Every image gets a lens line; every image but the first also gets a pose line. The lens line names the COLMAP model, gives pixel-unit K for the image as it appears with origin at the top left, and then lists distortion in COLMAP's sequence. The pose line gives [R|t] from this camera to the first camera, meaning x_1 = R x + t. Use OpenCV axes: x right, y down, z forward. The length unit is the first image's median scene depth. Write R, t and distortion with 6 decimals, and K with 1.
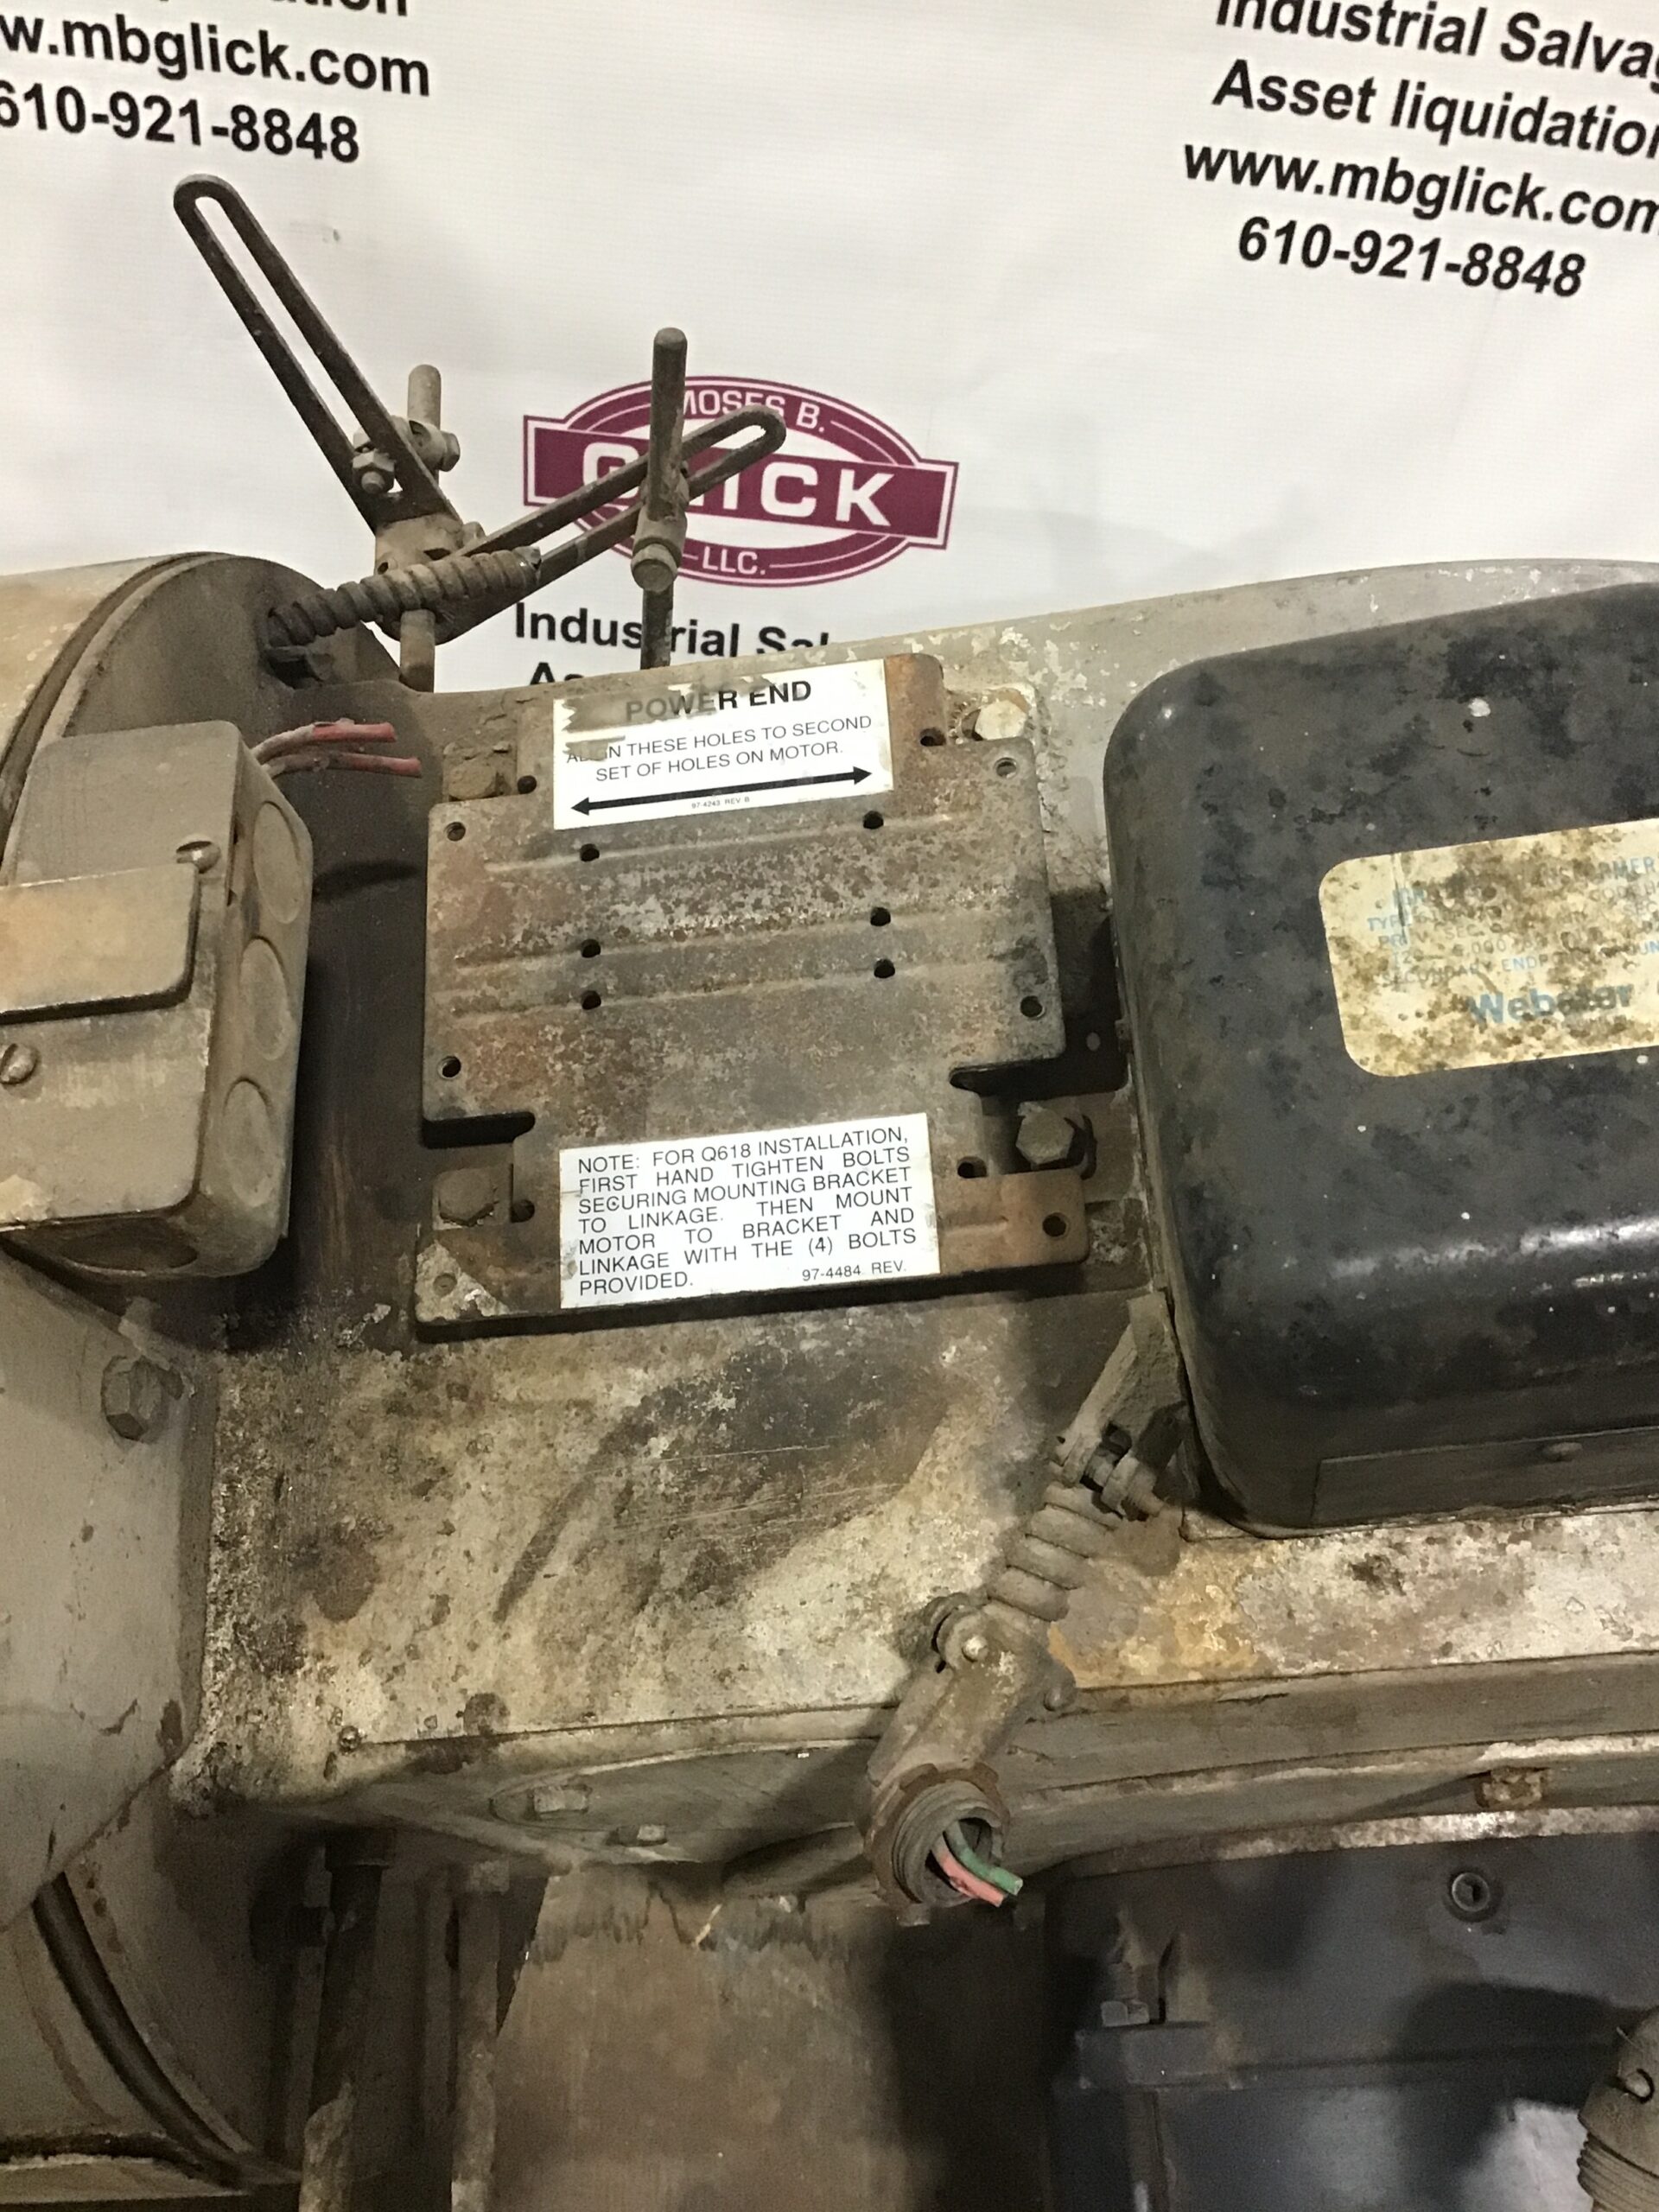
lens RADIAL K [[1940.1, 0, 827.7], [0, 1940.1, 1072.9], [0, 0, 1]] dist [0.113330, -0.184973]
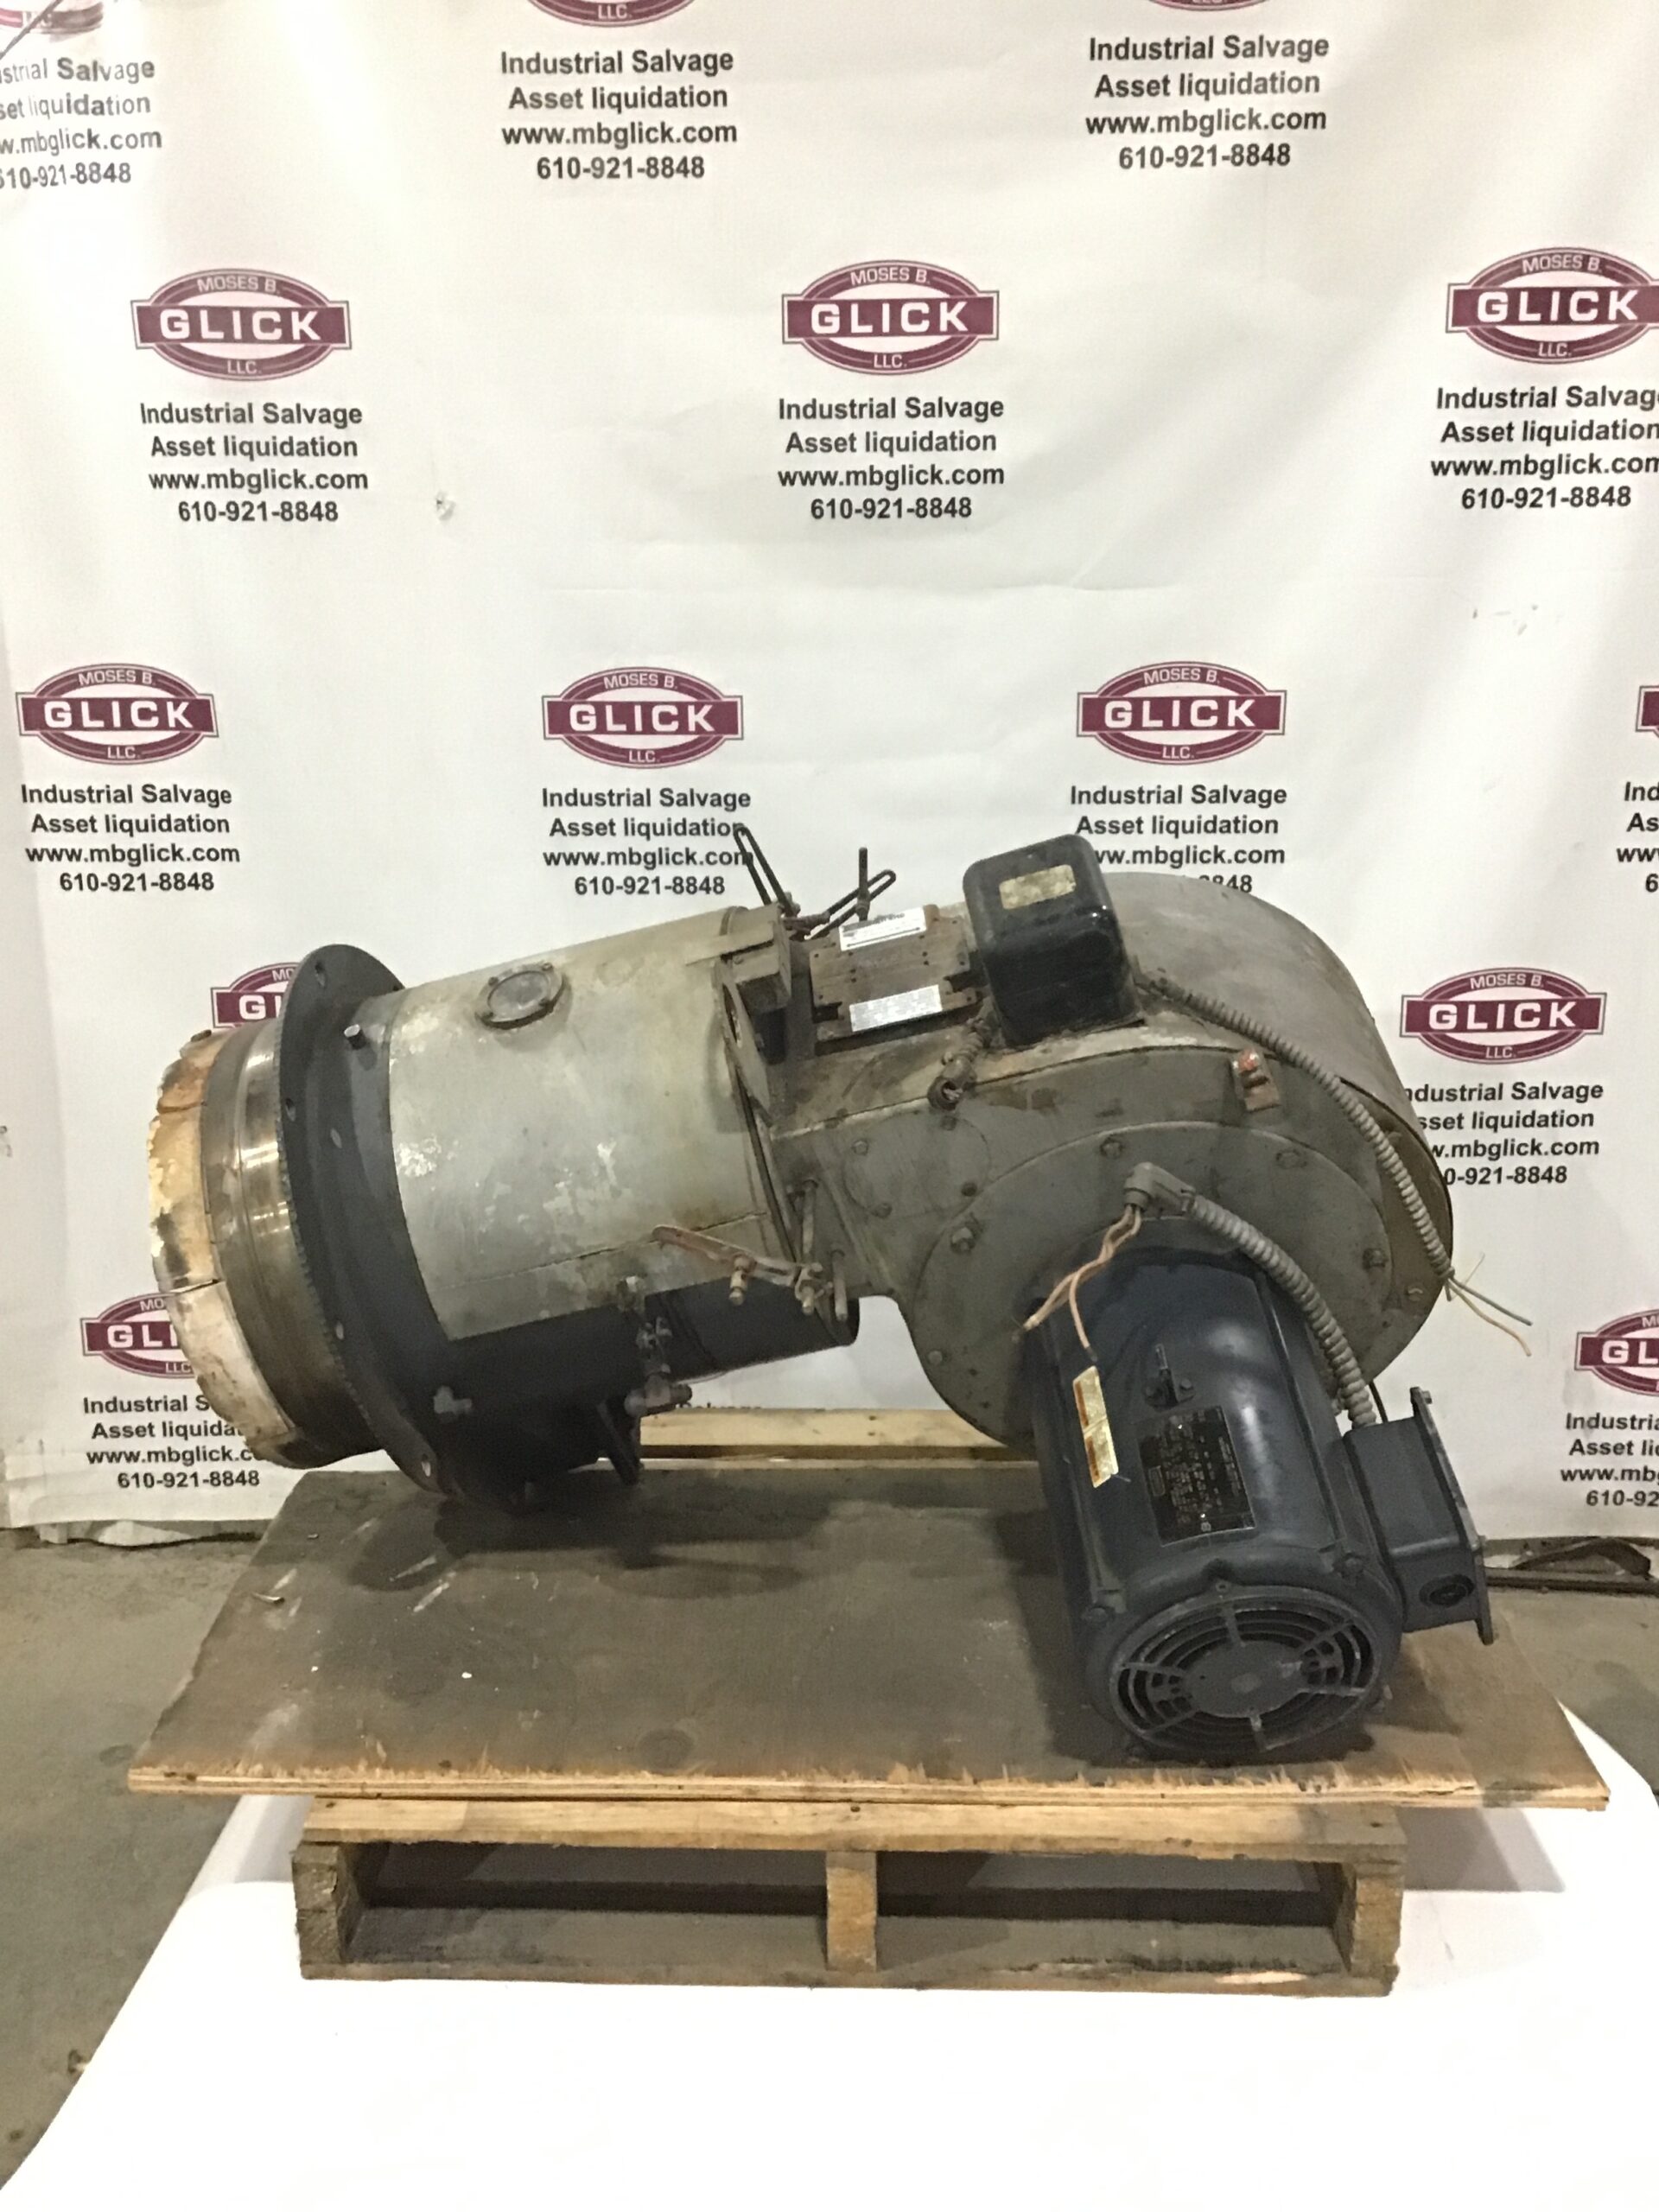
lens RADIAL K [[1994.3, 0, 841.3], [0, 1994.3, 1115.6], [0, 0, 1]] dist [0.144017, -0.363719]
pose [[0.993034, -0.096893, -0.067049, 0.099189], [0.061232, 0.910513, -0.408921, 1.891809], [0.100670, 0.401967, 0.910103, -2.622190]]
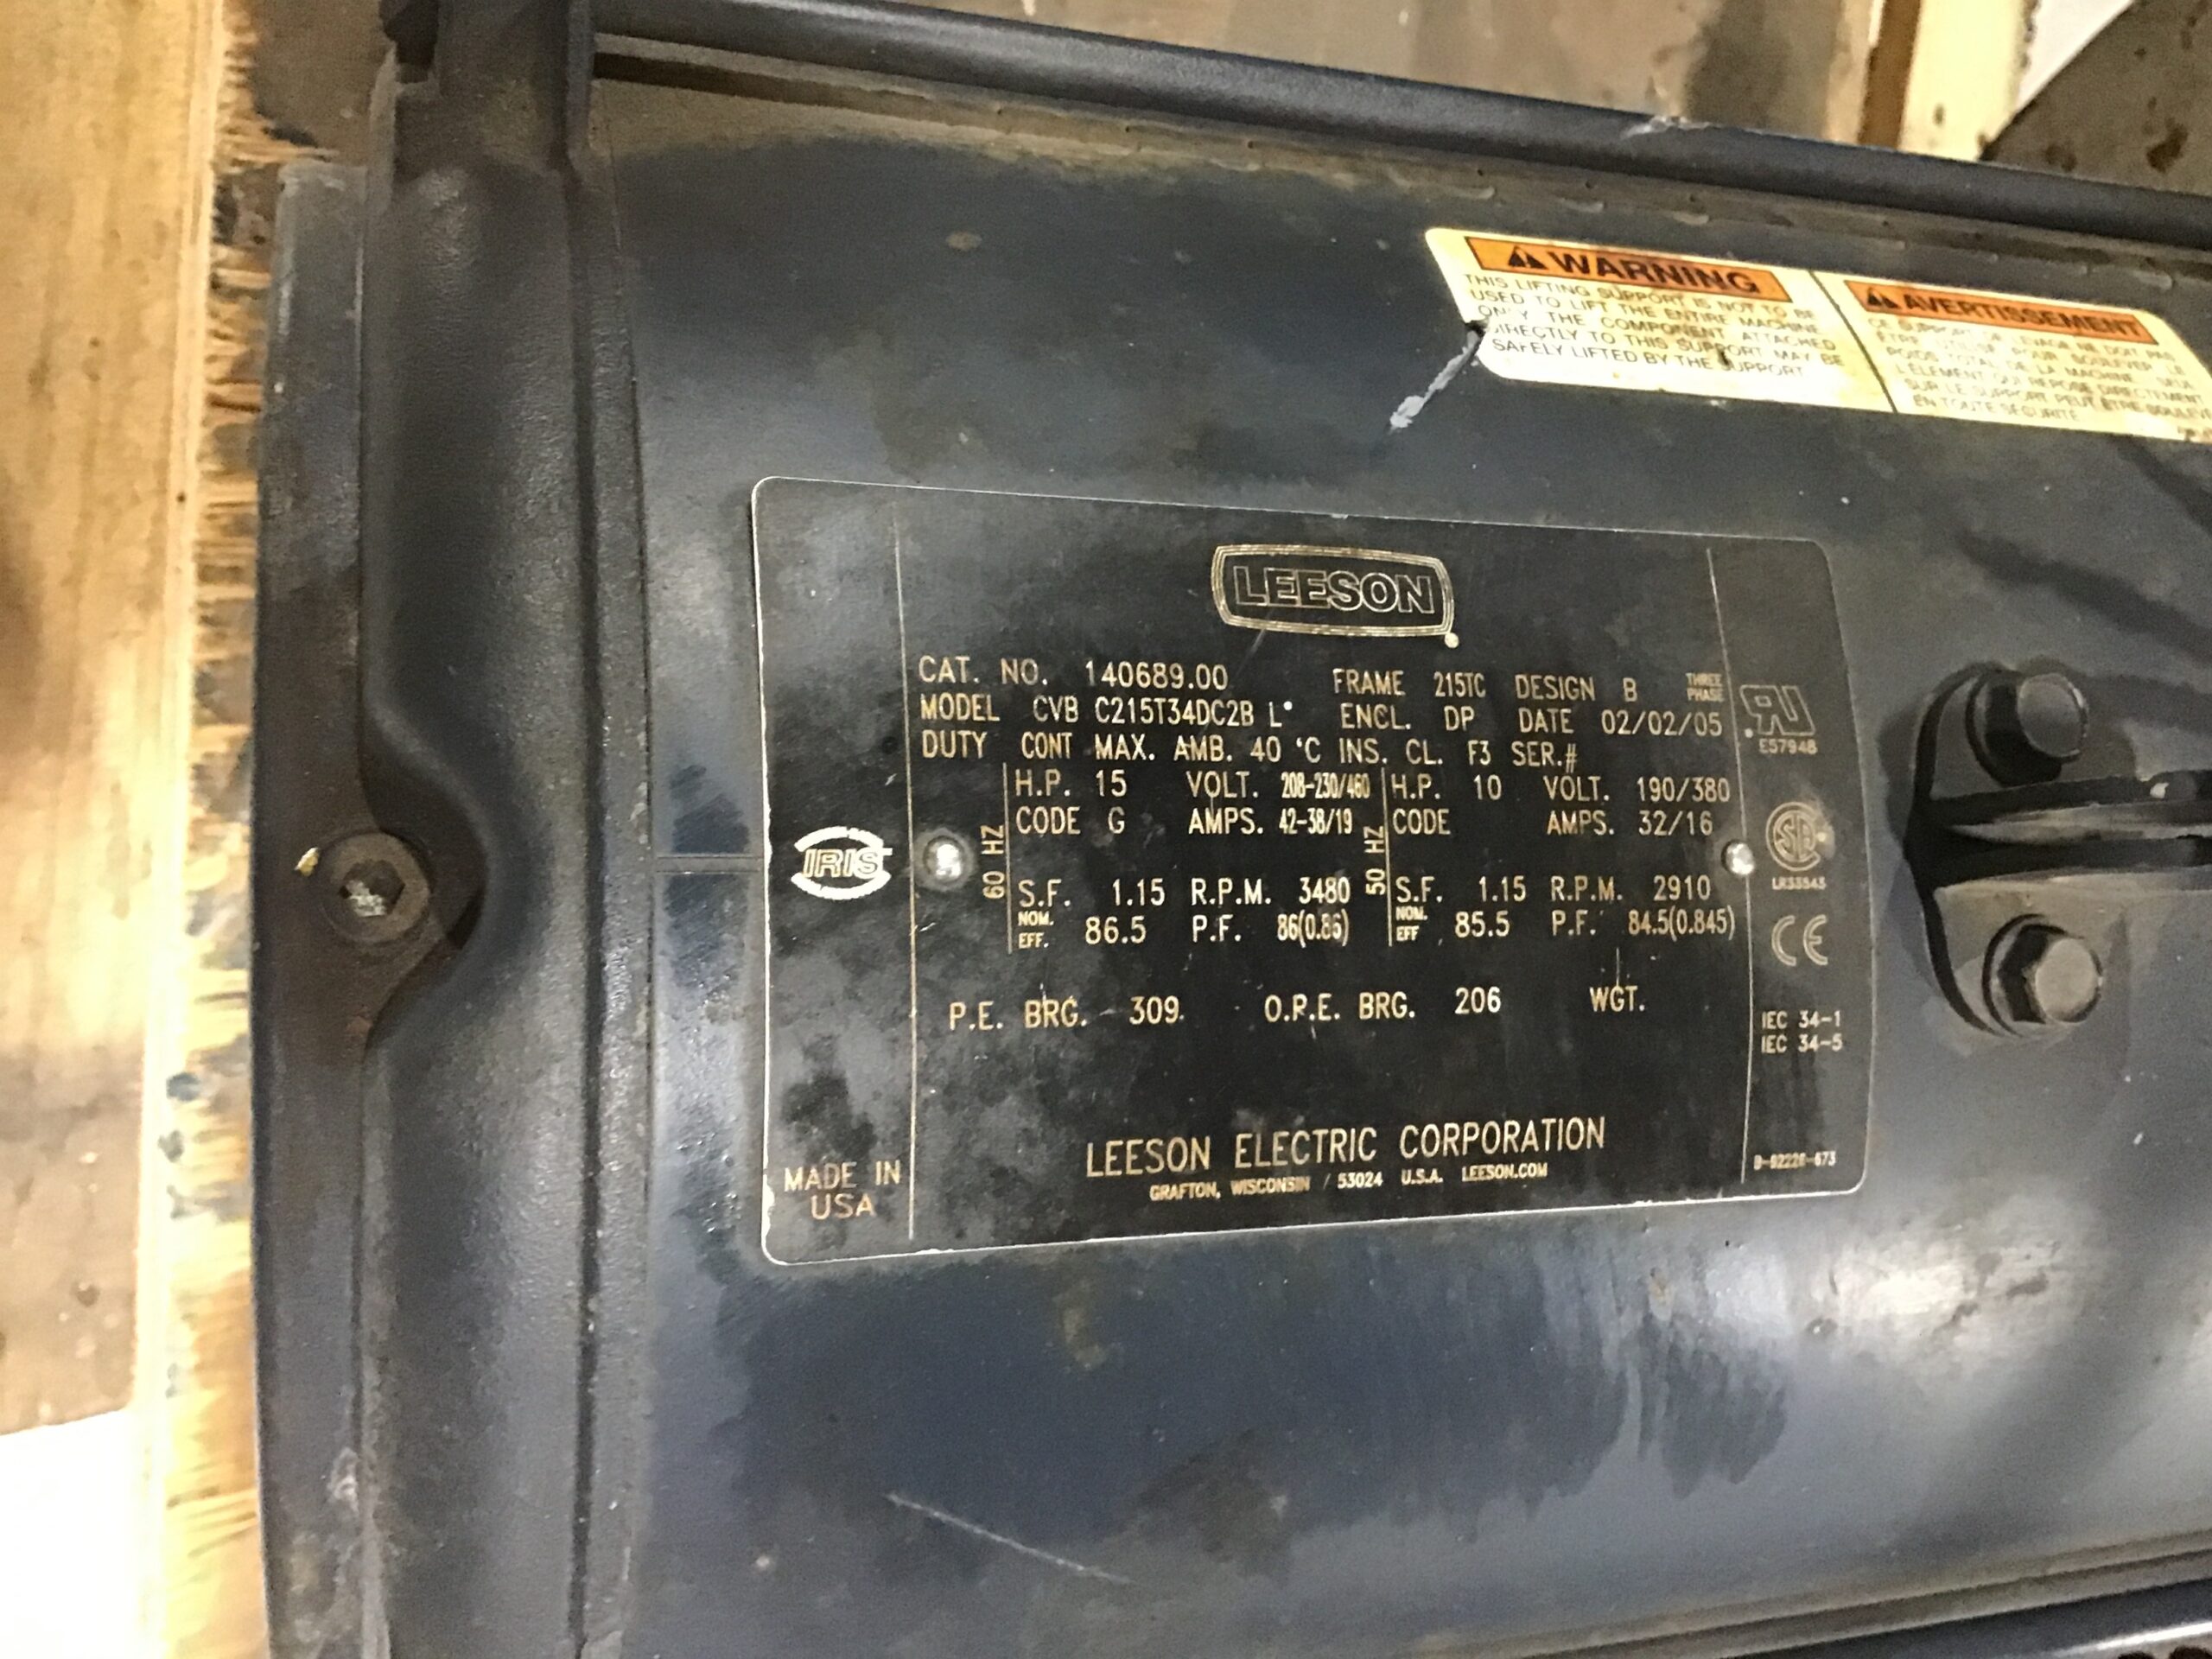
lens RADIAL K [[1961.4, 0, 1100.3], [0, 1961.4, 830.5], [0, 0, 1]] dist [0.115224, -0.222272]
pose [[-0.071878, 0.996724, 0.037073, 0.395644], [-0.991816, -0.075357, 0.103064, 1.064698], [0.105520, -0.029362, 0.993984, 0.470356]]
